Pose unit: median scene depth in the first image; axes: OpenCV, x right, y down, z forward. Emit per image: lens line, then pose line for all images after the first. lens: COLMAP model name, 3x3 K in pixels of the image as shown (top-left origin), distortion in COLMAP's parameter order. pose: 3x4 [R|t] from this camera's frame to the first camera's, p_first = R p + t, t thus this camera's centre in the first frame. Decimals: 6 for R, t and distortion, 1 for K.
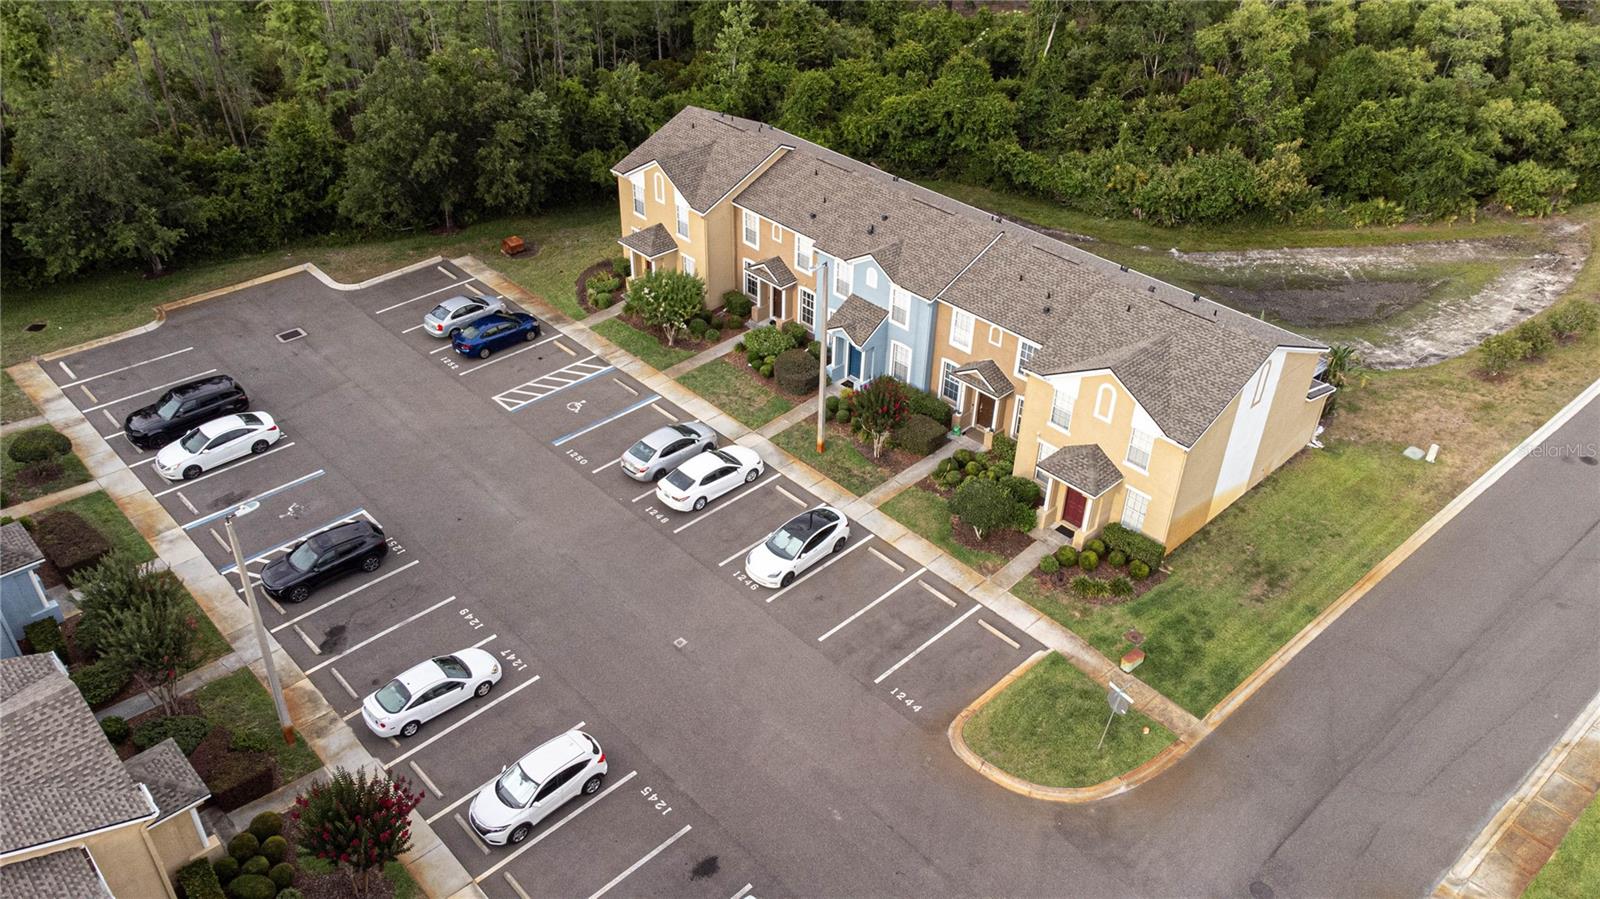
lens RADIAL K [[1174.7, 0, 800.0], [0, 1174.7, 449.5], [0, 0, 1]] dist [0.009909, 0.048048]
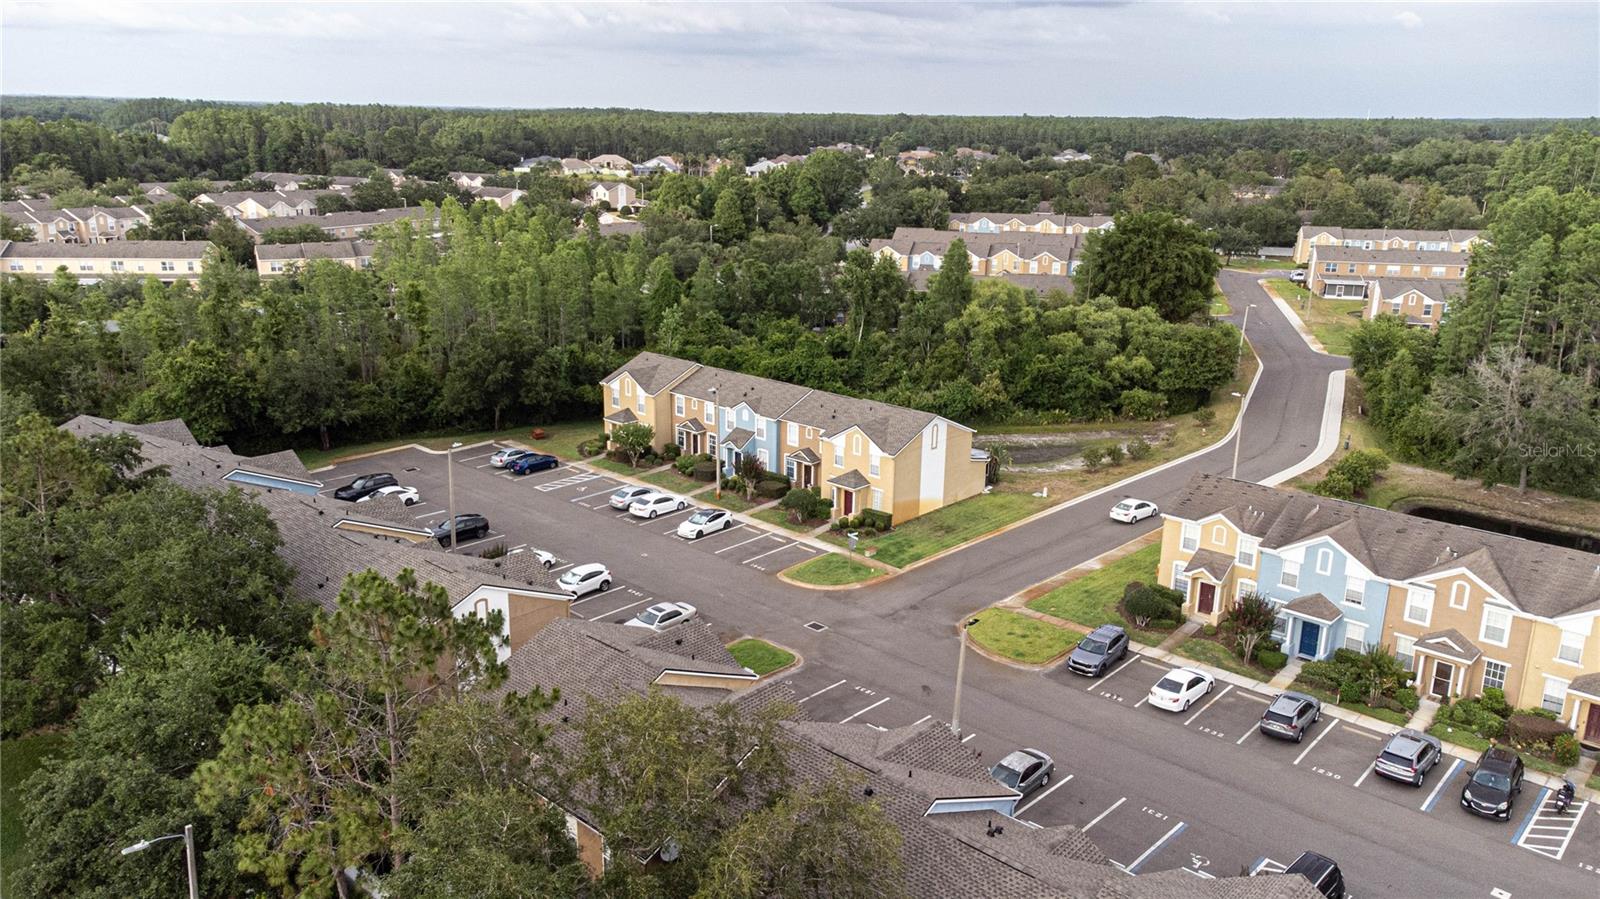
lens RADIAL K [[1174.7, 0, 800.0], [0, 1174.7, 449.5], [0, 0, 1]] dist [0.009909, 0.048048]
pose [[0.997946, -0.019320, 0.061070, 0.030063], [0.038604, 0.942224, -0.332753, 0.483047], [-0.051113, 0.334427, 0.941035, -0.673216]]
